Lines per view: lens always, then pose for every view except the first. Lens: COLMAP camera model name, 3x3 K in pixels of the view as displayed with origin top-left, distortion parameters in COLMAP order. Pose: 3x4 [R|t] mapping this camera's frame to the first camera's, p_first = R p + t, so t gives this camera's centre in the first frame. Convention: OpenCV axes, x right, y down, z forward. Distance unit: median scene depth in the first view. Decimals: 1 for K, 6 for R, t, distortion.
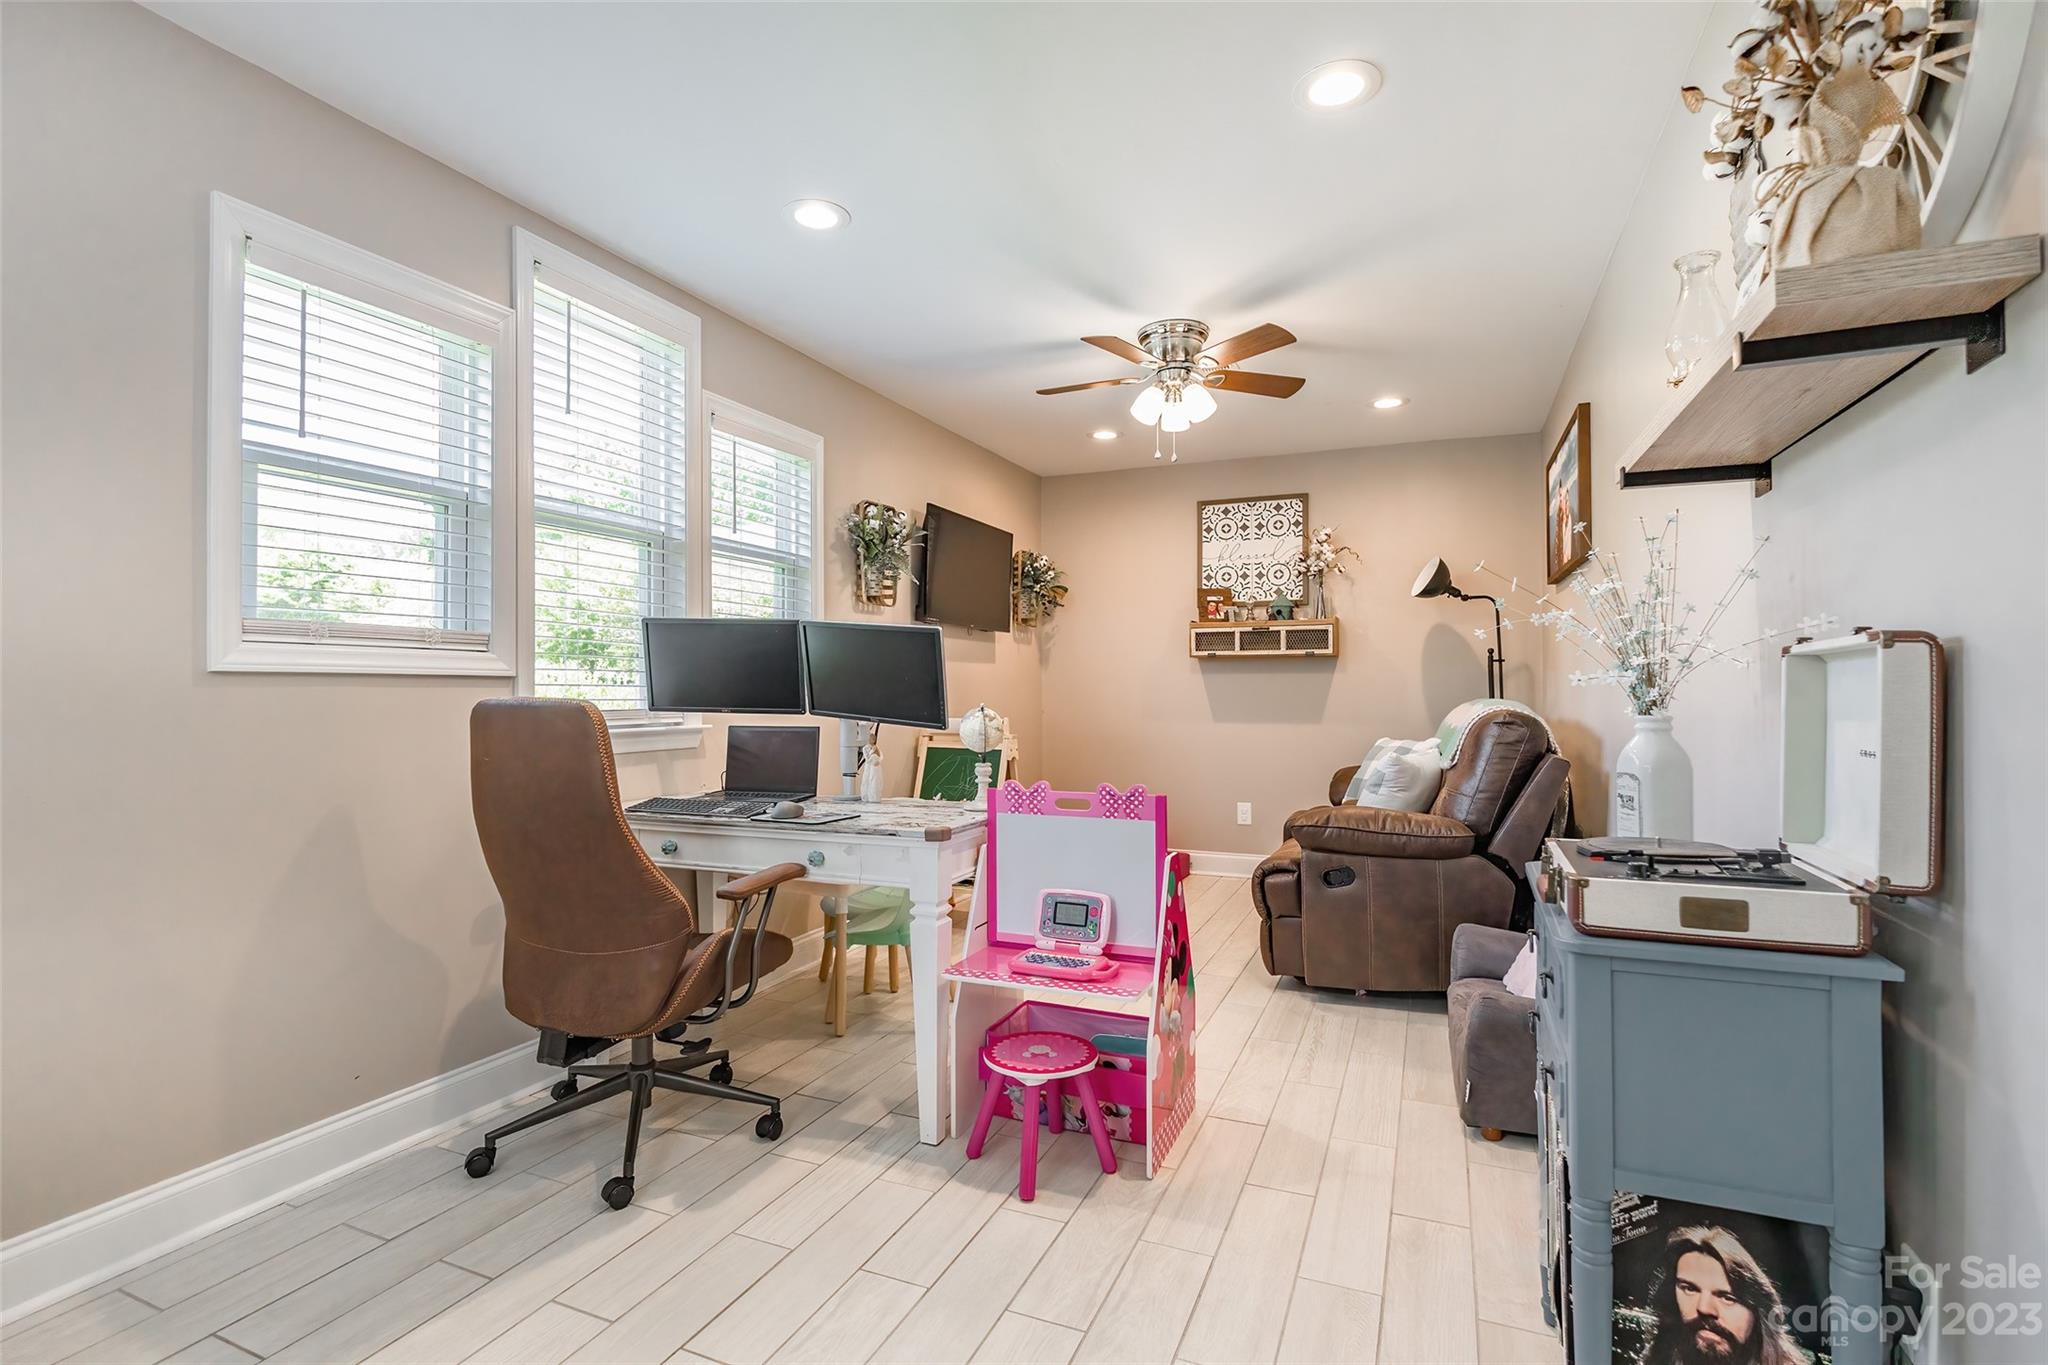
lens RADIAL K [[944.5, 0, 1024.0], [0, 944.5, 682.5], [0, 0, 1]] dist [-0.004763, -0.000203]
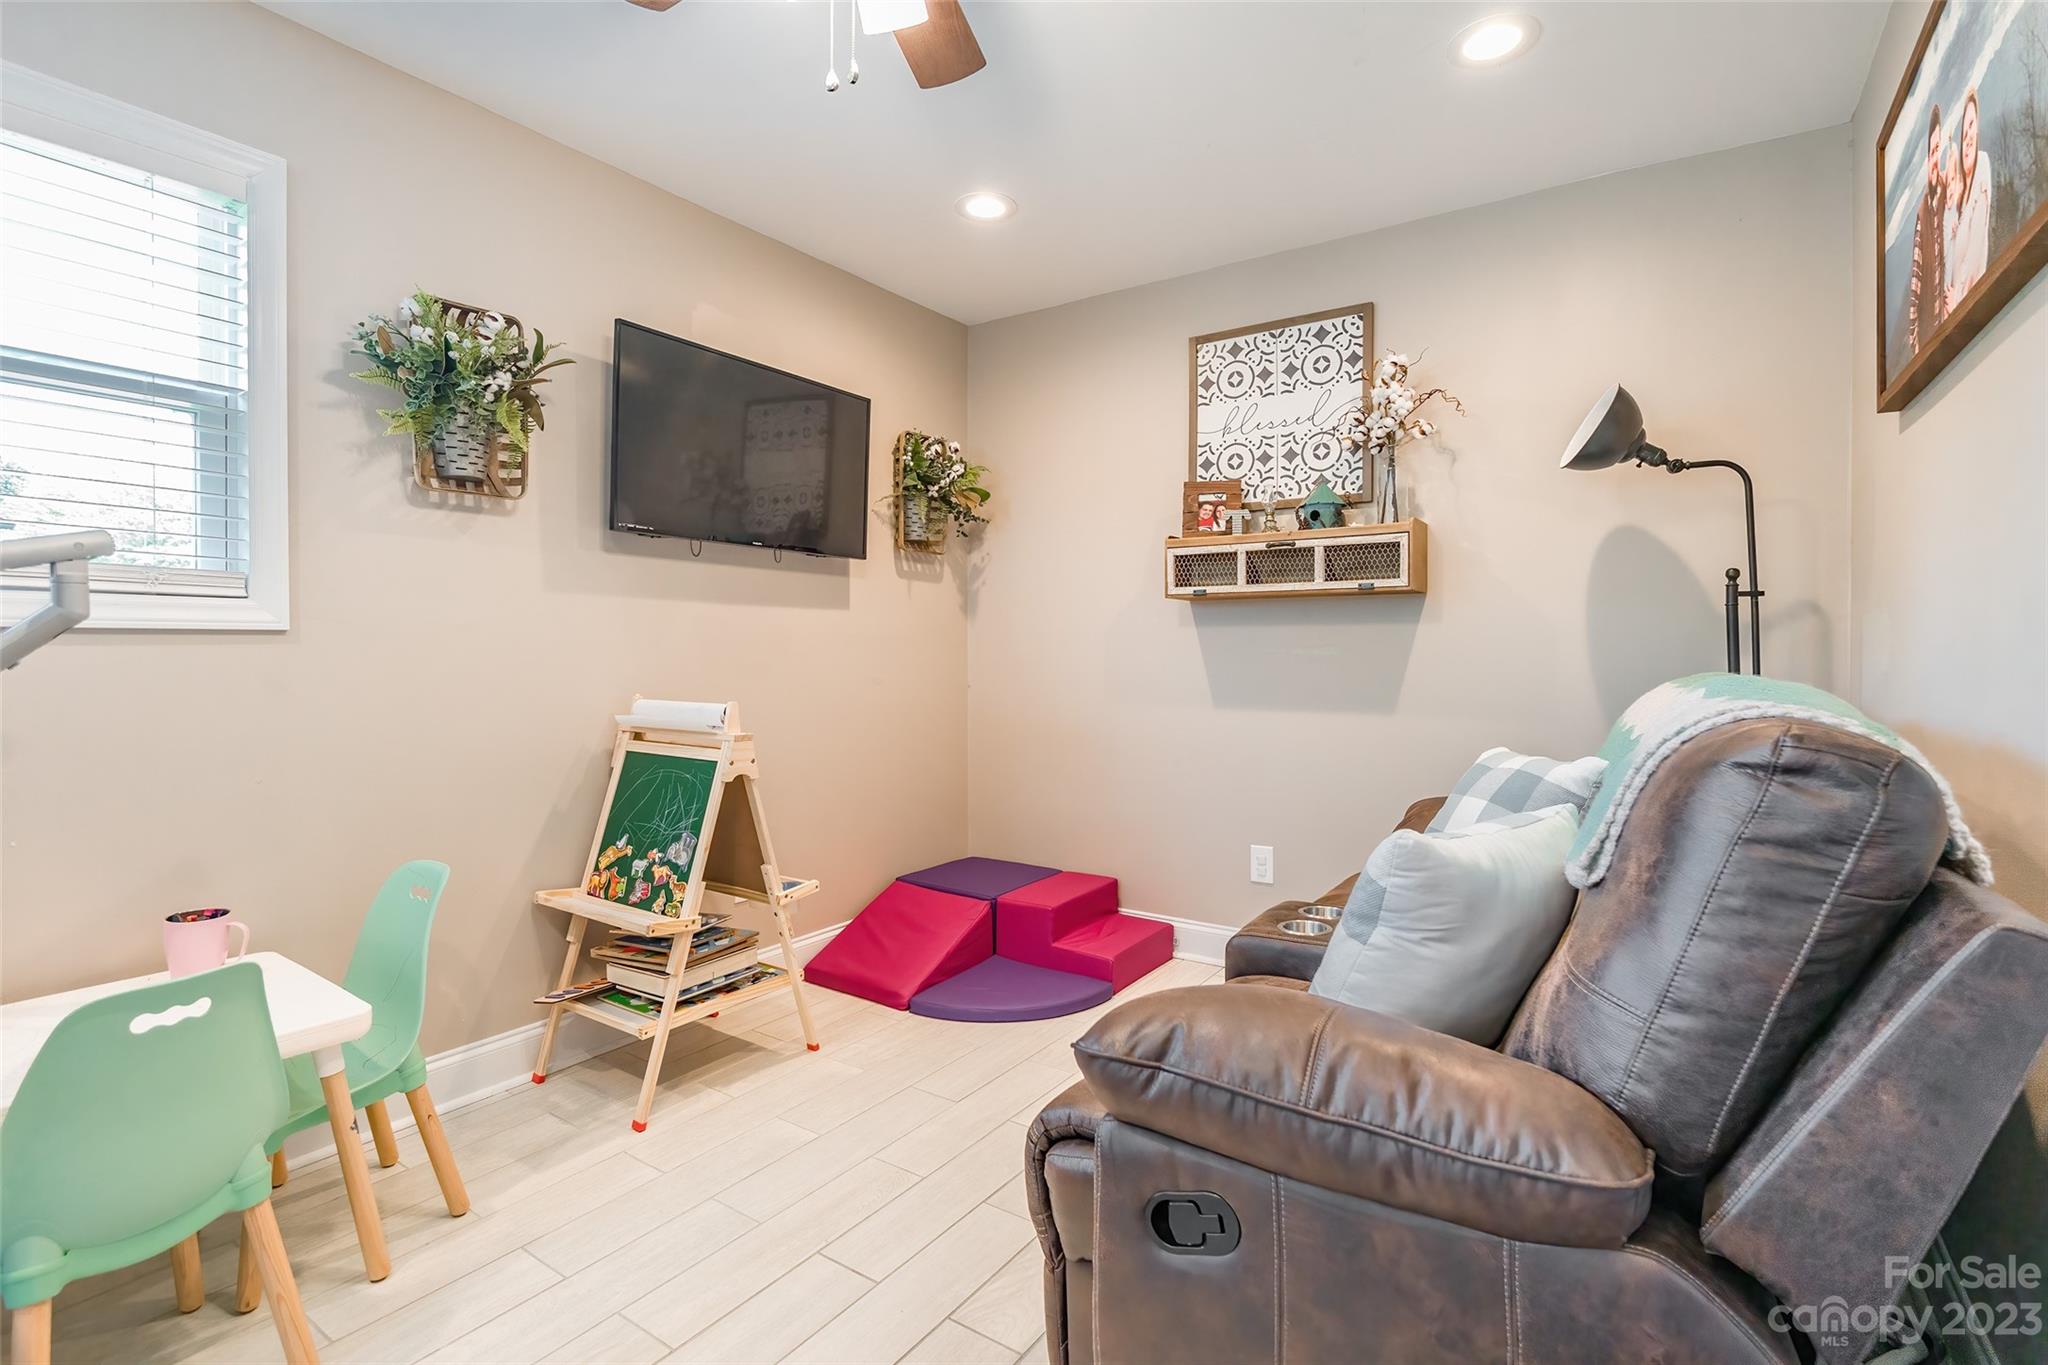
lens RADIAL K [[956.4, 0, 1018.0], [0, 956.4, 658.9], [0, 0, 1]] dist [-0.011977, -0.000634]
pose [[0.982236, 0.004769, -0.187587, 0.203934], [-0.002208, 0.999902, 0.013858, 0.003793], [0.187634, -0.013198, 0.982150, 0.407538]]
